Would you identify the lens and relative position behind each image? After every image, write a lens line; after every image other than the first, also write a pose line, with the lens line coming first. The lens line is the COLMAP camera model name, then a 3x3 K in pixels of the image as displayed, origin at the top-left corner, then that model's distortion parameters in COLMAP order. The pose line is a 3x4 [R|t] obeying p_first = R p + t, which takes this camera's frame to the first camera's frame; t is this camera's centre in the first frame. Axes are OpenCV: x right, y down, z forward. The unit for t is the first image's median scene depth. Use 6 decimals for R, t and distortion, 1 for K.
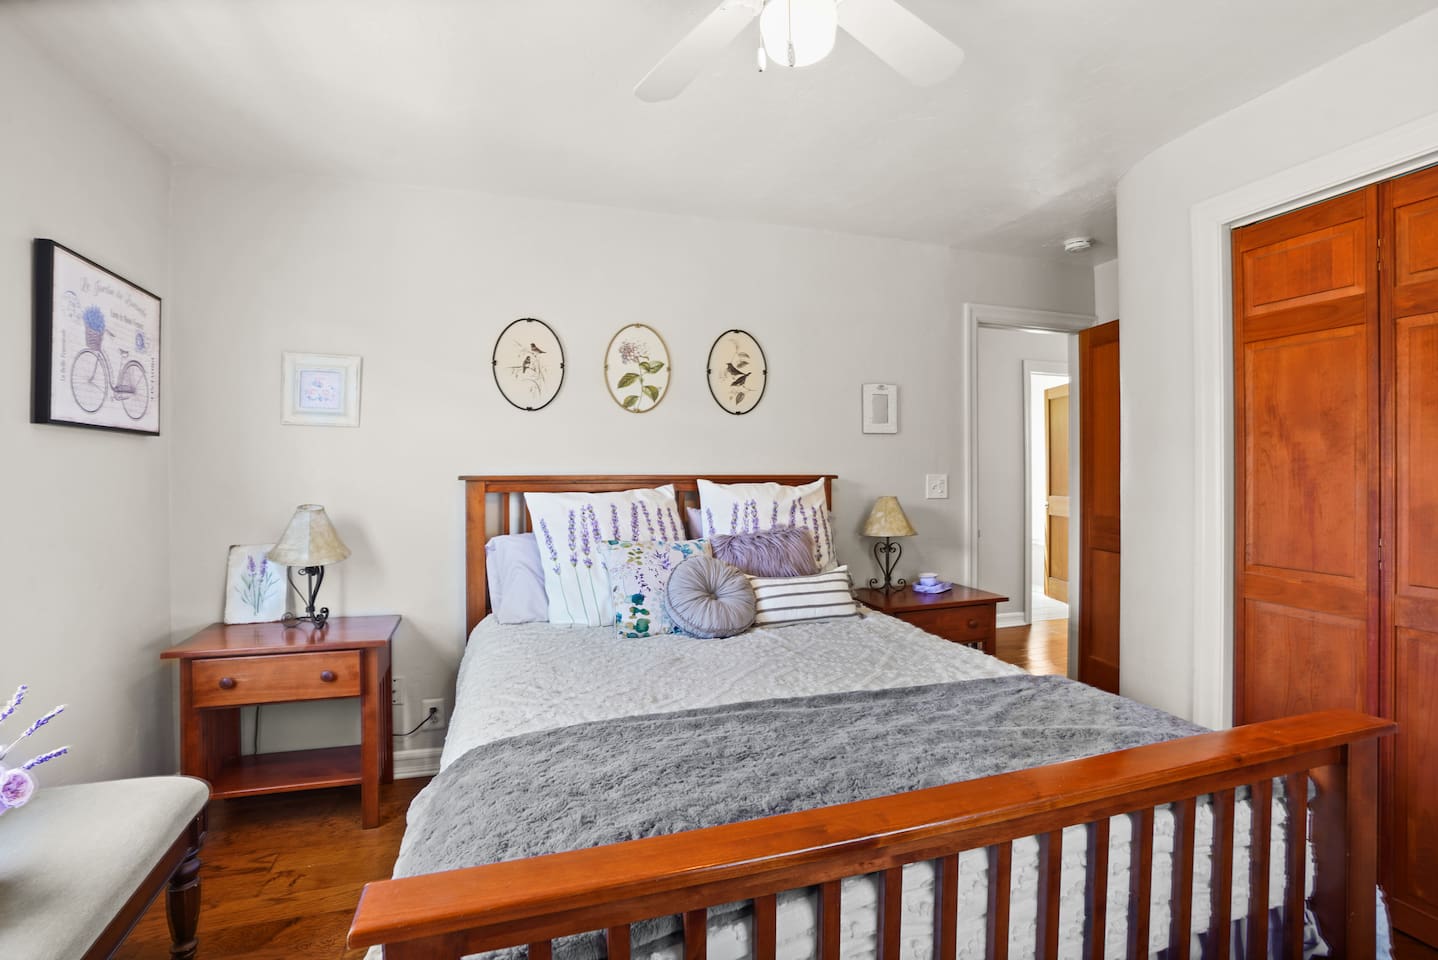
lens RADIAL K [[687.6, 0, 736.6], [0, 687.6, 475.5], [0, 0, 1]] dist [-0.073250, 0.027240]
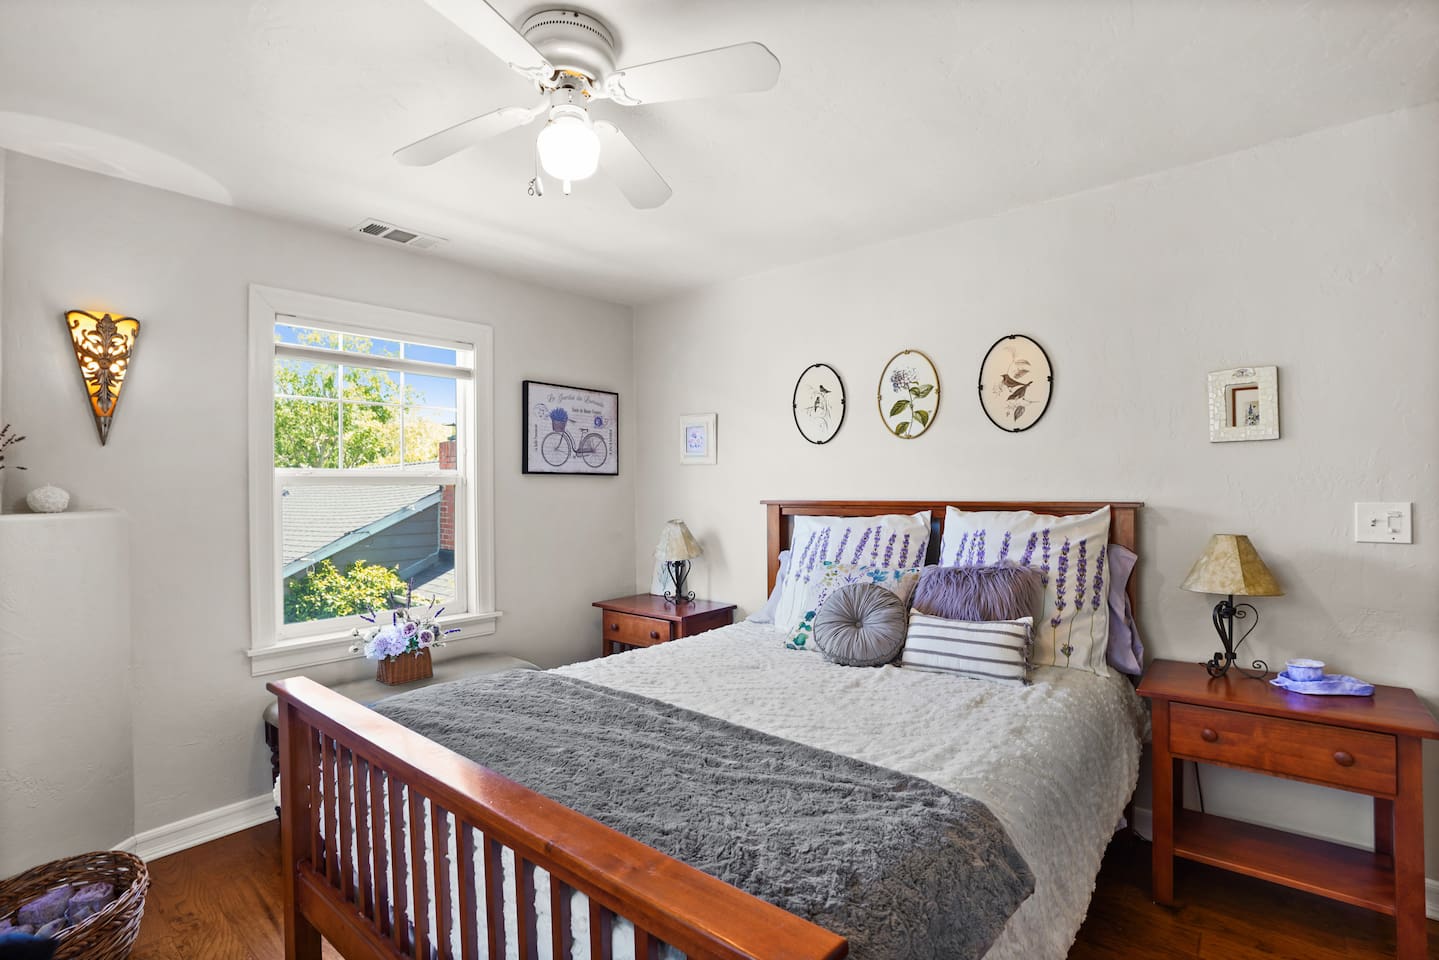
lens RADIAL K [[688.1, 0, 737.1], [0, 688.1, 475.5], [0, 0, 1]] dist [-0.073250, 0.027240]
pose [[0.528065, -0.021009, -0.848944, 0.607365], [0.000891, 0.999707, -0.024186, -0.014035], [0.849203, 0.012015, 0.527929, 0.270455]]
